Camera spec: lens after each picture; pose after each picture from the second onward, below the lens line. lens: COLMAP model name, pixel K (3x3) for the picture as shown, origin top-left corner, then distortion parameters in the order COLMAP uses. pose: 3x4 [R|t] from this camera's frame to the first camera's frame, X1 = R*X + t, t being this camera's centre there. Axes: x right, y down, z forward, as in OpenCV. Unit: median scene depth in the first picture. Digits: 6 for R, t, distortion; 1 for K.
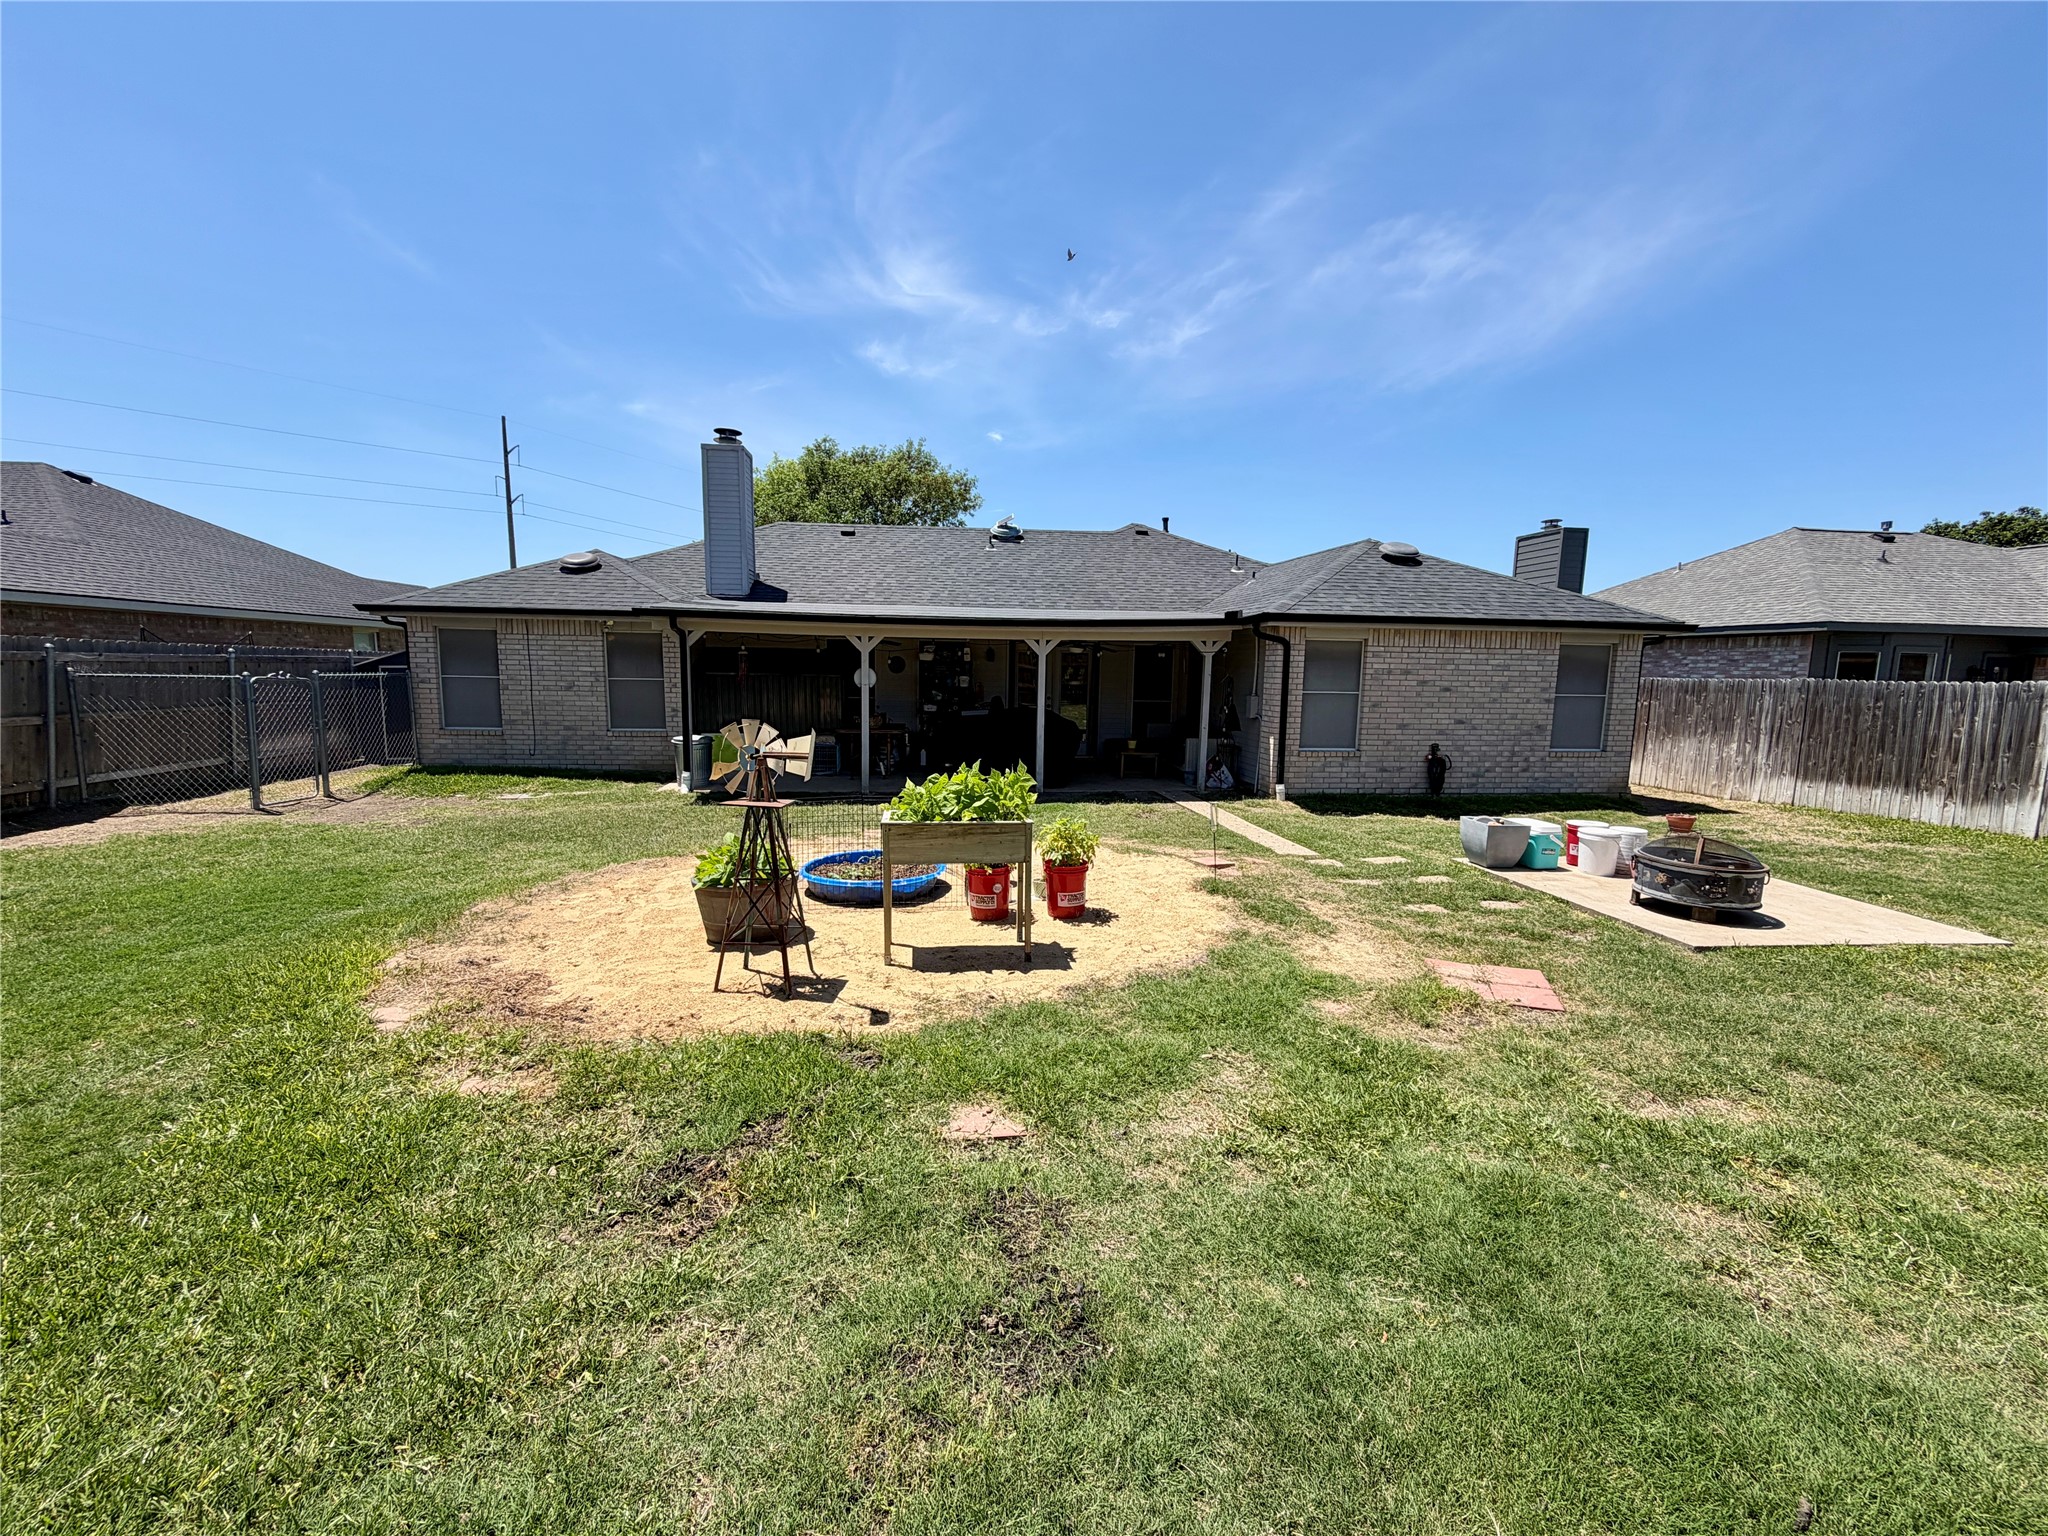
lens RADIAL K [[817.5, 0, 1024.1], [0, 817.5, 765.0], [0, 0, 1]] dist [-0.000424, -0.000637]
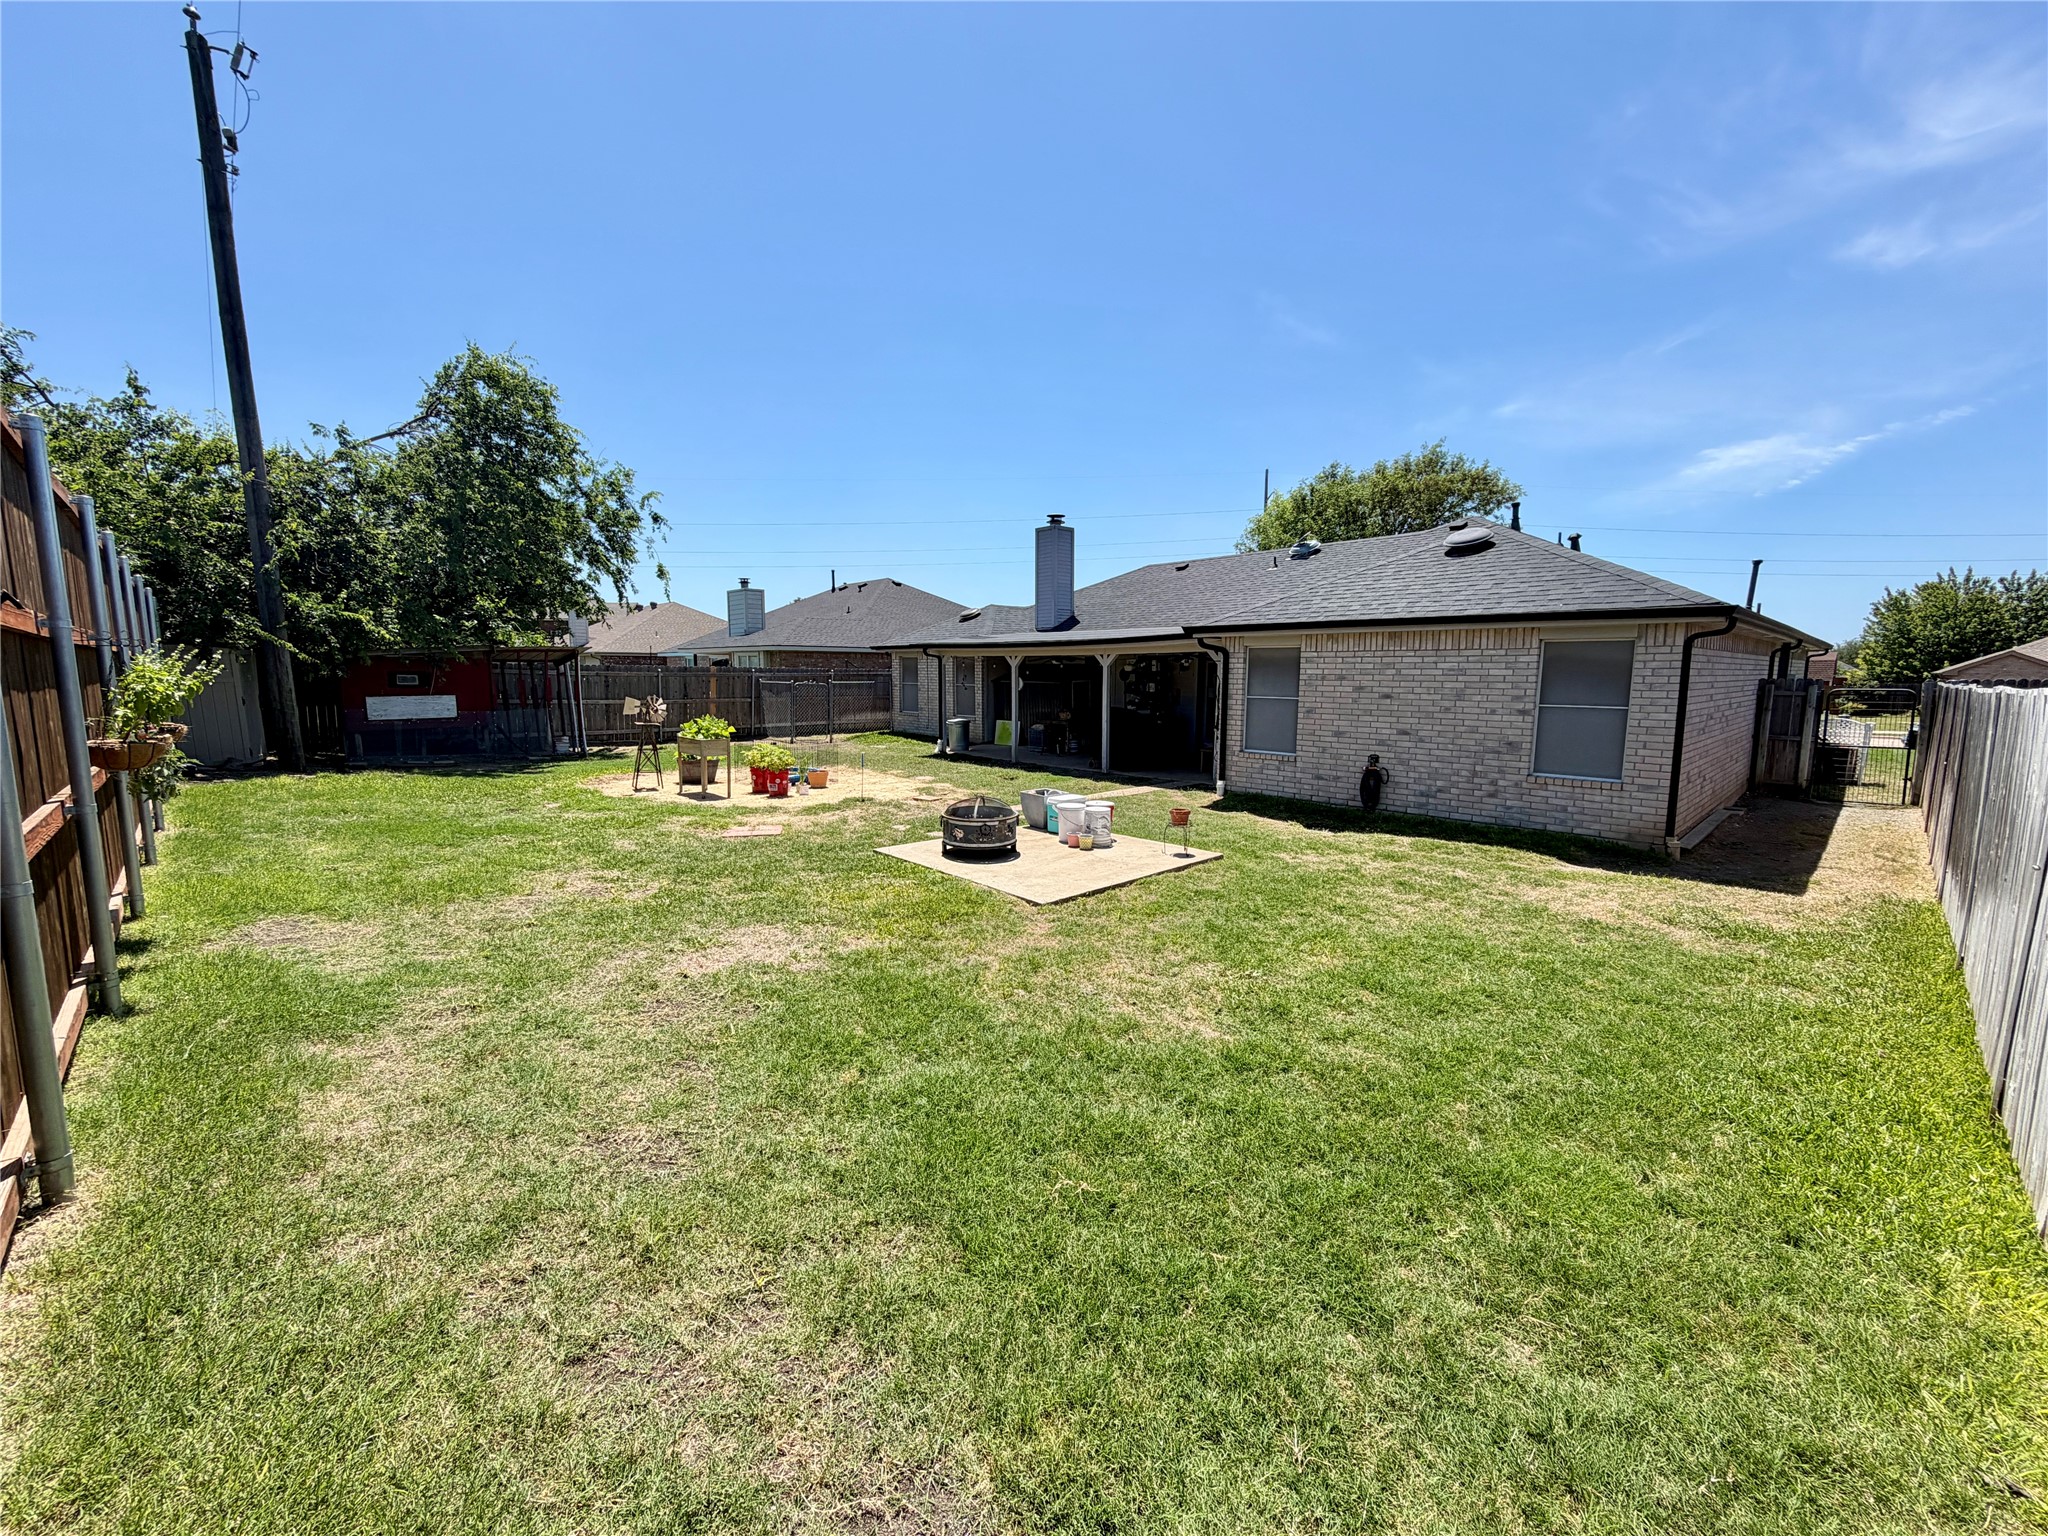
lens RADIAL K [[817.5, 0, 1022.9], [0, 817.5, 769.9], [0, 0, 1]] dist [-0.000424, -0.000637]
pose [[0.595559, 0.084222, -0.798885, 1.004961], [-0.093177, 0.995019, 0.035437, -0.004416], [0.797890, 0.053333, 0.600439, 0.126097]]
